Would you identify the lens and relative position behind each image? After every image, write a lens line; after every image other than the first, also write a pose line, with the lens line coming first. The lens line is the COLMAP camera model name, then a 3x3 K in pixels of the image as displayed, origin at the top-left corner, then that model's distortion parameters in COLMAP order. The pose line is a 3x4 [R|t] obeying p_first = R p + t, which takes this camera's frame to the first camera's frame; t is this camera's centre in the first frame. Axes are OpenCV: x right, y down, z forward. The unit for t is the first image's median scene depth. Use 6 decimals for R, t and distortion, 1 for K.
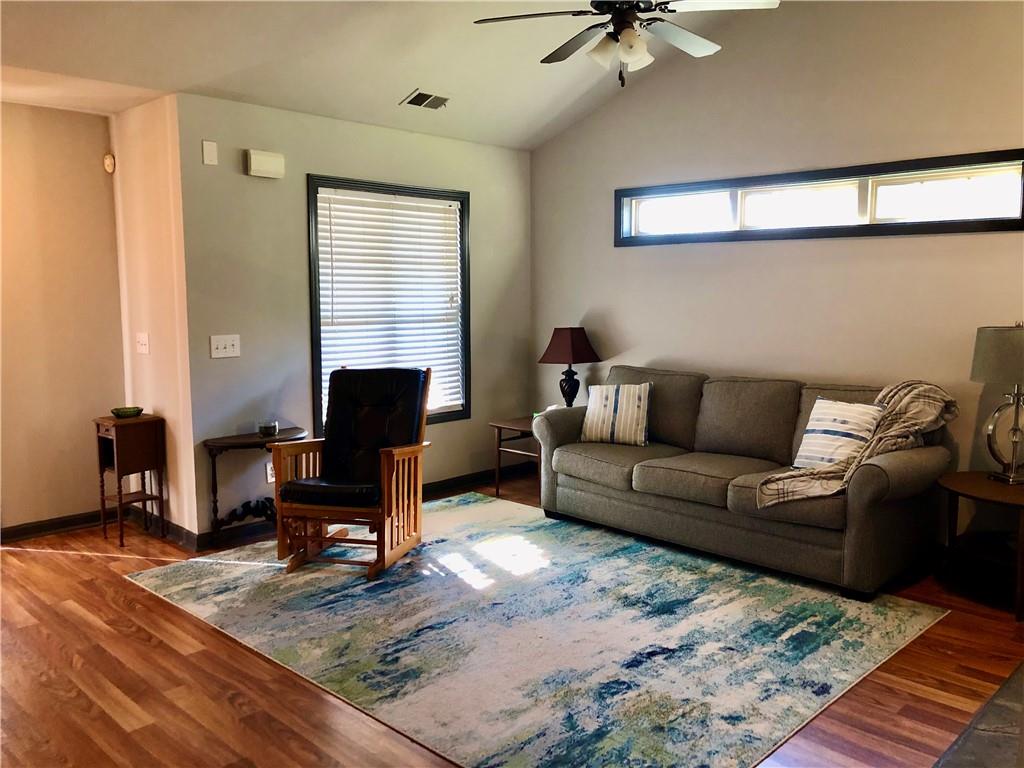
lens RADIAL K [[840.7, 0, 523.1], [0, 840.7, 381.2], [0, 0, 1]] dist [0.043859, -0.029677]
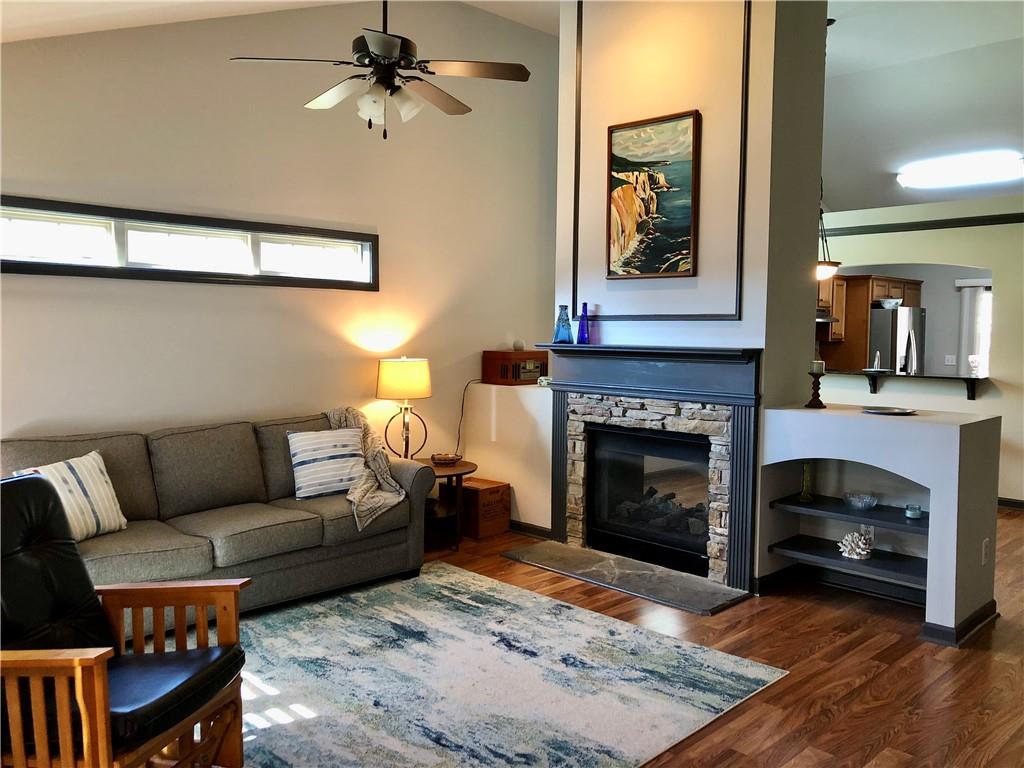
lens RADIAL K [[840.7, 0, 504.4], [0, 840.7, 364.3], [0, 0, 1]] dist [0.043859, -0.029677]
pose [[0.024583, -0.043722, 0.998741, -0.916743], [0.103728, 0.993762, 0.040951, -0.104455], [-0.994302, 0.102591, 0.028965, 0.855967]]
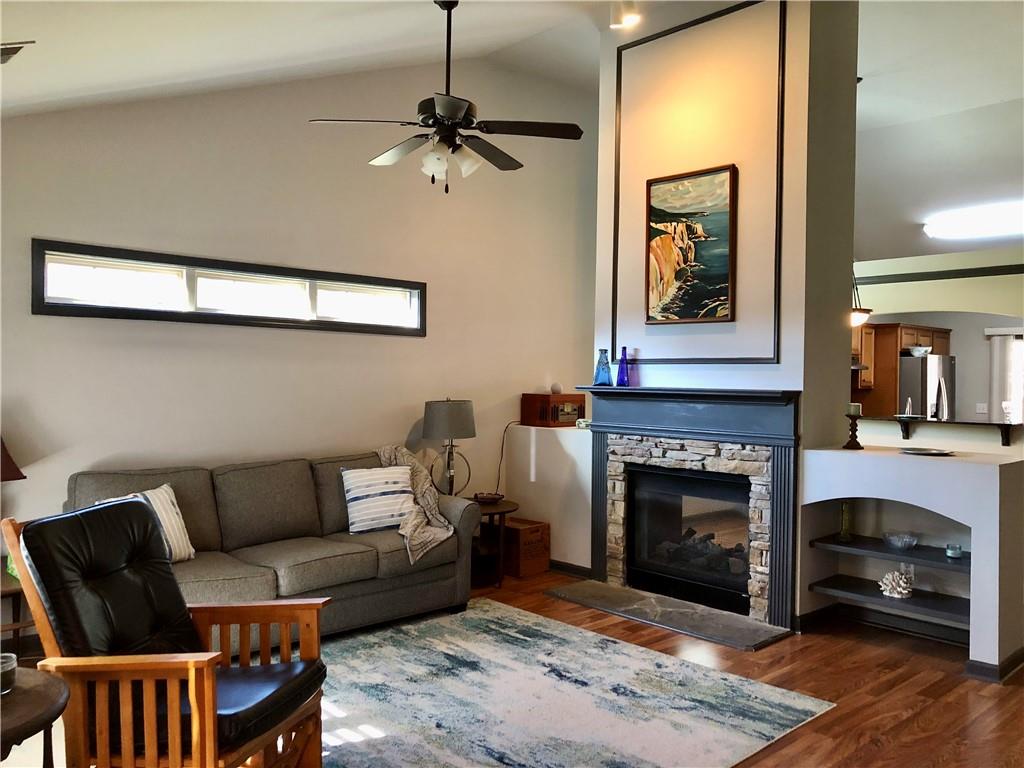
lens RADIAL K [[840.7, 0, 499.0], [0, 840.7, 367.8], [0, 0, 1]] dist [0.043859, -0.029677]
pose [[0.054270, 0.010726, 0.998469, -0.977909], [0.099978, 0.994859, -0.016122, -0.097084], [-0.993509, 0.100700, 0.052919, 0.898084]]
